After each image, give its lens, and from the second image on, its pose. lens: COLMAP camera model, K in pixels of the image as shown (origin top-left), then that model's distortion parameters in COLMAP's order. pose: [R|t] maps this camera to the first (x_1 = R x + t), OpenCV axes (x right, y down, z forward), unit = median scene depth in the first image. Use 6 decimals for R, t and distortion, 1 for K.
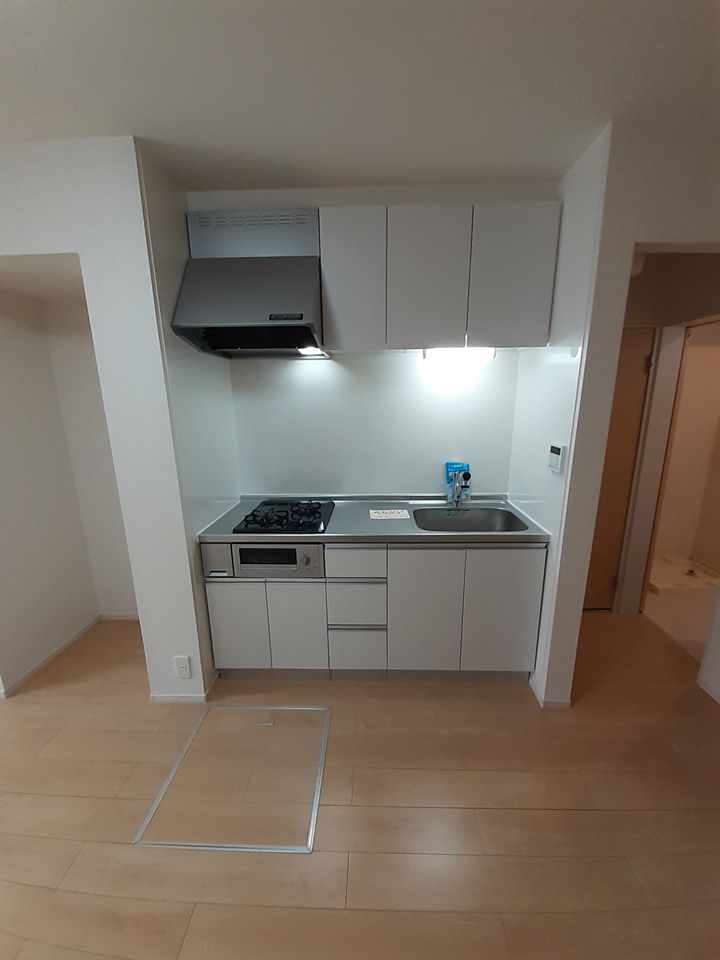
lens RADIAL K [[377.2, 0, 363.2], [0, 377.2, 492.3], [0, 0, 1]] dist [0.000307, -0.000225]
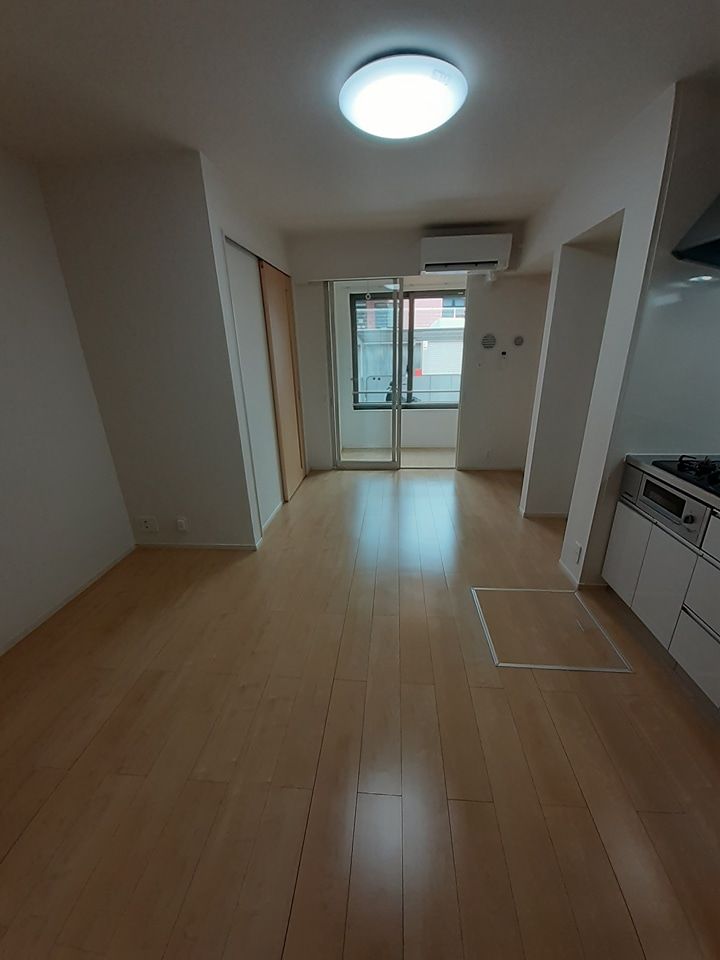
lens RADIAL K [[377.2, 0, 363.2], [0, 377.2, 492.3], [0, 0, 1]] dist [0.000307, -0.000225]
pose [[-0.045138, 0.380013, -0.923879, 0.639435], [-0.219909, 0.898356, 0.380259, -0.038459], [0.974476, 0.220334, 0.043018, 0.208189]]
